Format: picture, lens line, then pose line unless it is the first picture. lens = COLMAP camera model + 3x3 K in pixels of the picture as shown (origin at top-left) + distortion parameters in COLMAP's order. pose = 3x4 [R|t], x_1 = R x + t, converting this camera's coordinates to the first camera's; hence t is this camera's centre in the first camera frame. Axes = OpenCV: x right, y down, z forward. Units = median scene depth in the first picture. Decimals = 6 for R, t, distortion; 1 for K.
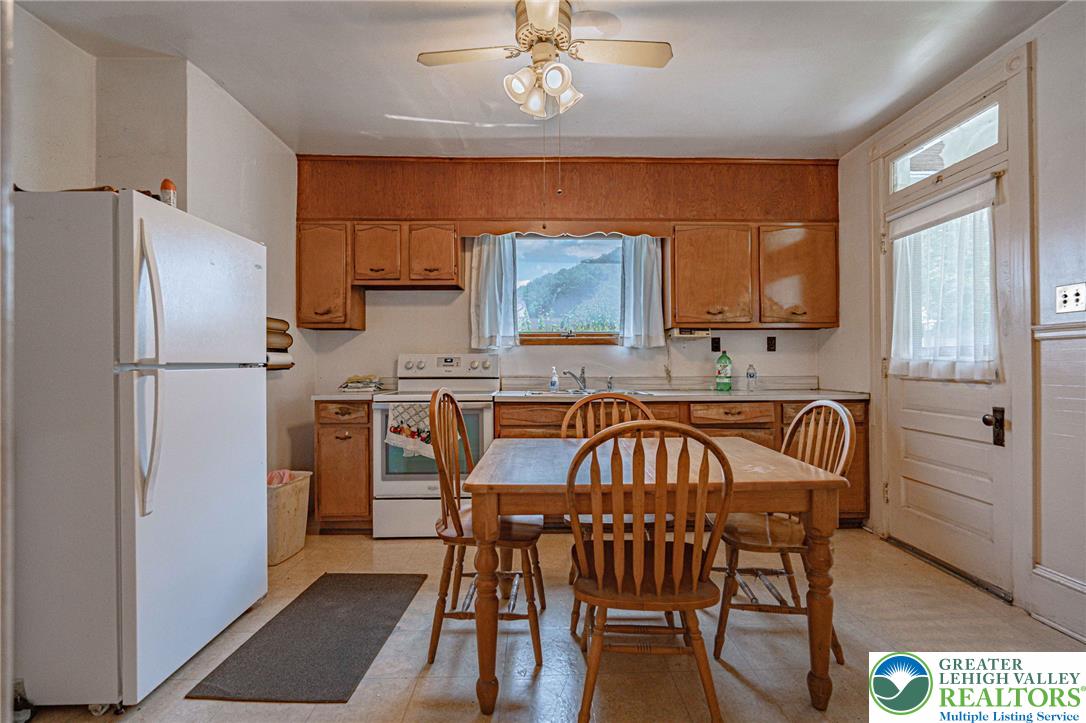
lens RADIAL K [[494.5, 0, 559.0], [0, 494.5, 360.6], [0, 0, 1]] dist [-0.004845, 0.002438]
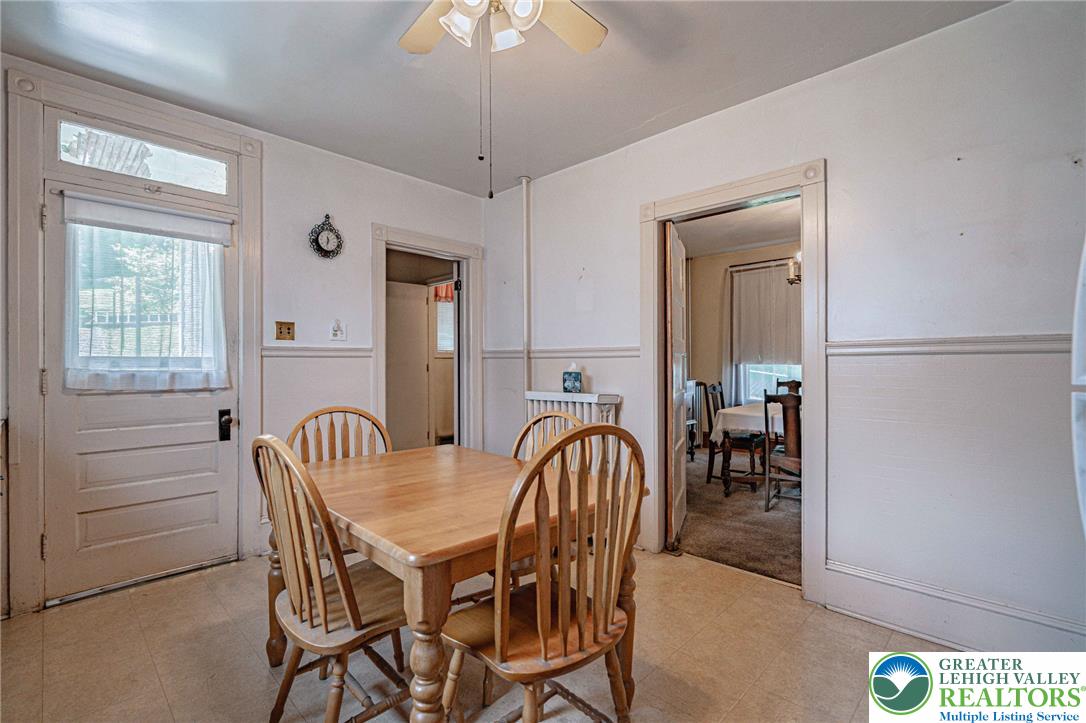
lens RADIAL K [[494.5, 0, 536.9], [0, 494.5, 359.9], [0, 0, 1]] dist [-0.004845, 0.002438]
pose [[-0.676920, 0.009113, 0.736000, -0.387513], [-0.001191, 0.999908, -0.013475, -0.009652], [-0.736056, -0.009998, -0.676847, 0.900282]]
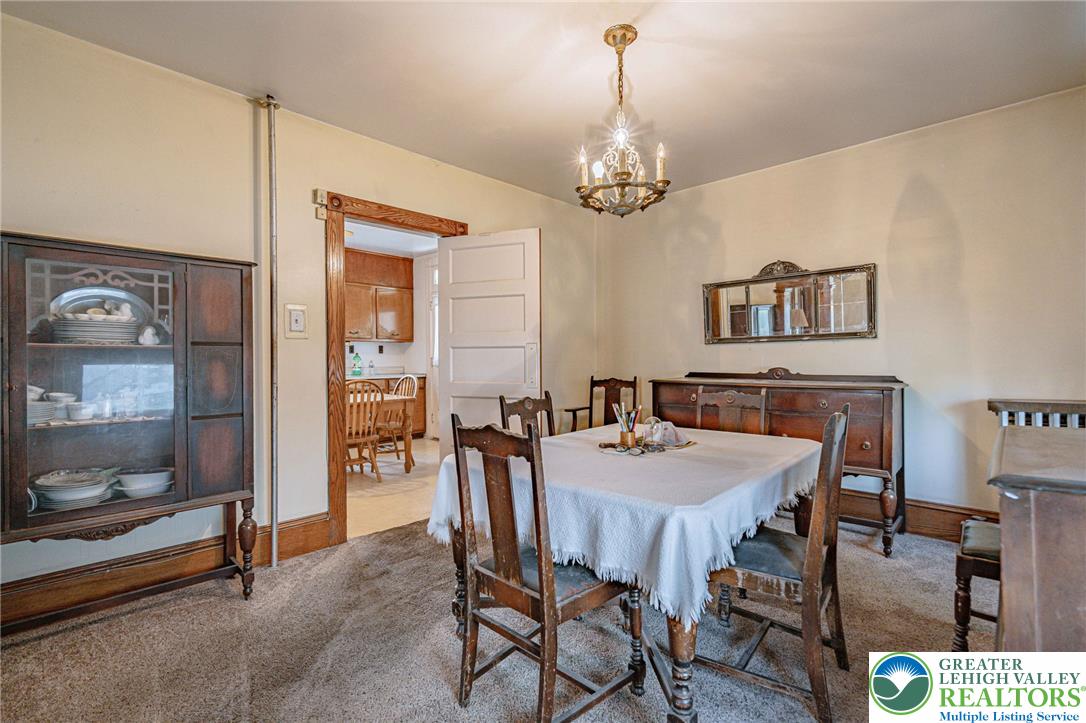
lens RADIAL K [[494.5, 0, 540.3], [0, 494.5, 357.9], [0, 0, 1]] dist [-0.004845, 0.002438]
pose [[0.720310, -0.001507, 0.693650, -0.502456], [-0.004565, 0.999966, 0.006913, -0.020216], [-0.693637, -0.008146, 0.720279, -0.888812]]
